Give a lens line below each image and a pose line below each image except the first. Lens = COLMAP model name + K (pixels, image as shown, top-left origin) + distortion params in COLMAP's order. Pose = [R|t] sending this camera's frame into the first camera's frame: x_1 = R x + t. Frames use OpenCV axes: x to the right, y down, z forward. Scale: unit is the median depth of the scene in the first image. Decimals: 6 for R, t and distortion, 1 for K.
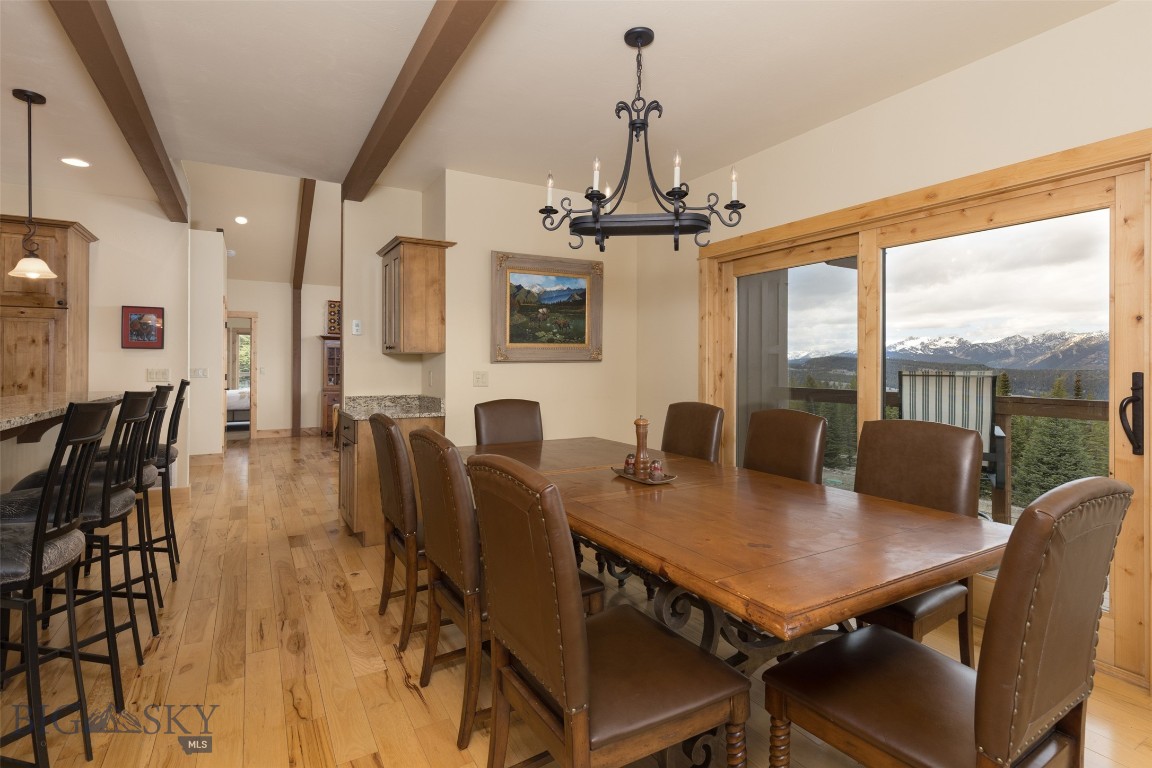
lens RADIAL K [[557.6, 0, 577.4], [0, 557.6, 363.7], [0, 0, 1]] dist [0.003858, -0.000414]
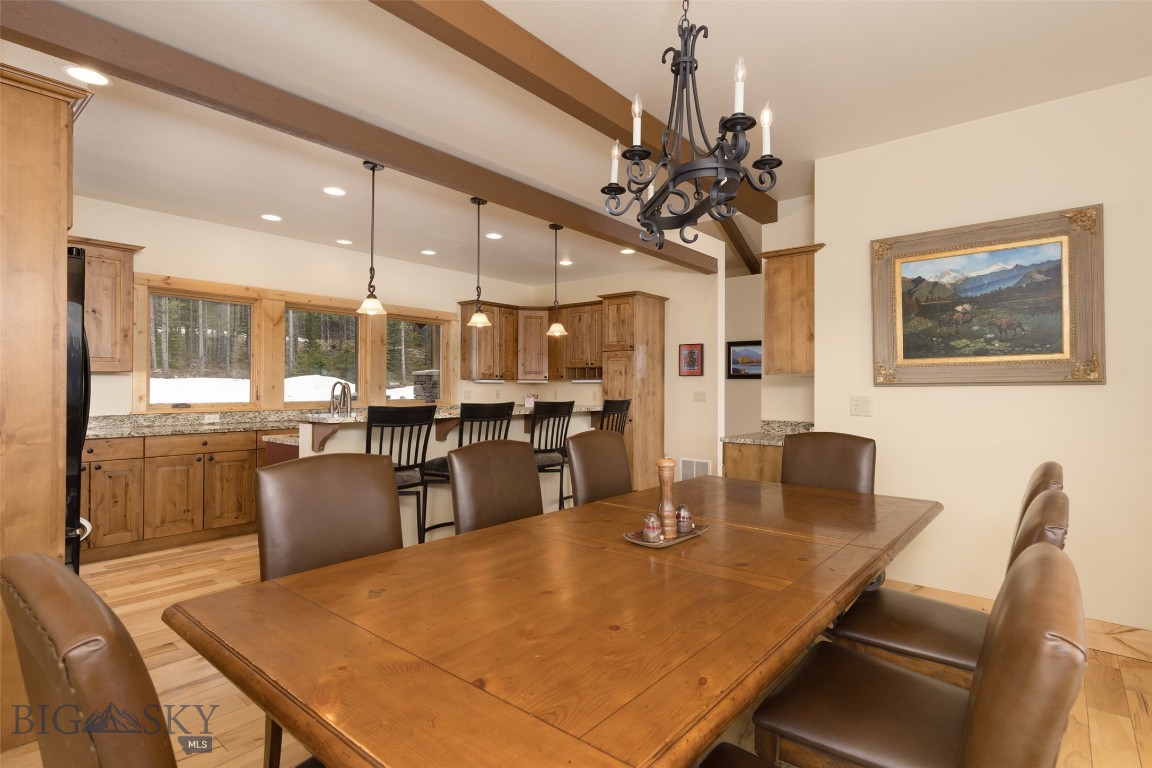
lens RADIAL K [[562.5, 0, 589.5], [0, 562.5, 383.8], [0, 0, 1]] dist [0.004692, 0.000612]
pose [[0.347777, -0.006232, -0.937557, 0.429042], [-0.002794, 0.999967, -0.007684, 0.002165], [0.937573, 0.005292, 0.347748, 0.356265]]
